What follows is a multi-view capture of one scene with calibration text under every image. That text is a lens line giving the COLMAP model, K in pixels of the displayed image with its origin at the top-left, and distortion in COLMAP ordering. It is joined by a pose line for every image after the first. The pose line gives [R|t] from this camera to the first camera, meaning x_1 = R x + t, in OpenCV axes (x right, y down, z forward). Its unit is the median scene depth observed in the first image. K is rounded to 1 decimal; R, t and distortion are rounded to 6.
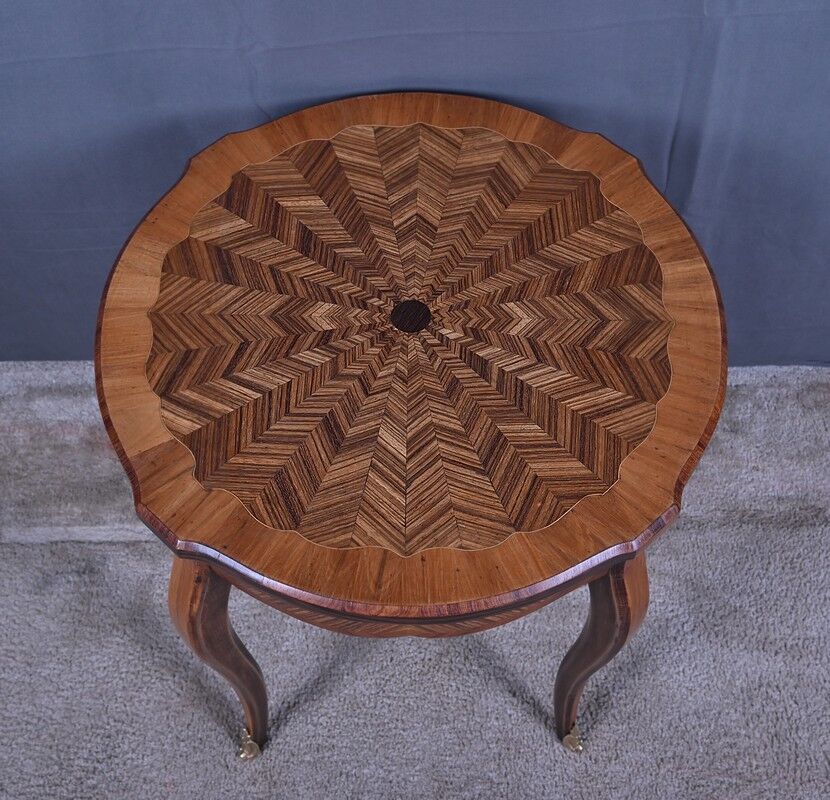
lens RADIAL K [[1232.6, 0, 414.1], [0, 1232.6, 395.6], [0, 0, 1]] dist [-0.003826, 0.000000]
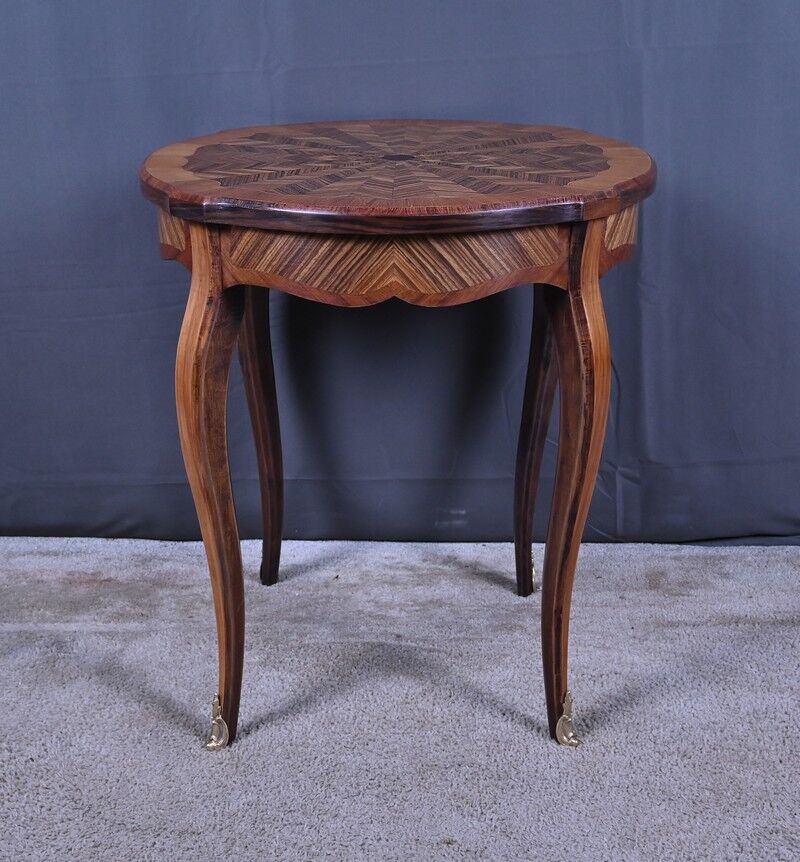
lens RADIAL K [[1563.7, 0, 406.1], [0, 1563.7, 536.3], [0, 0, 1]] dist [-0.004086, 0.000000]
pose [[0.999953, 0.009674, -0.000111, 0.008576], [-0.008010, 0.821420, -0.570267, 1.118160], [-0.005426, 0.570242, 0.821459, -0.065319]]
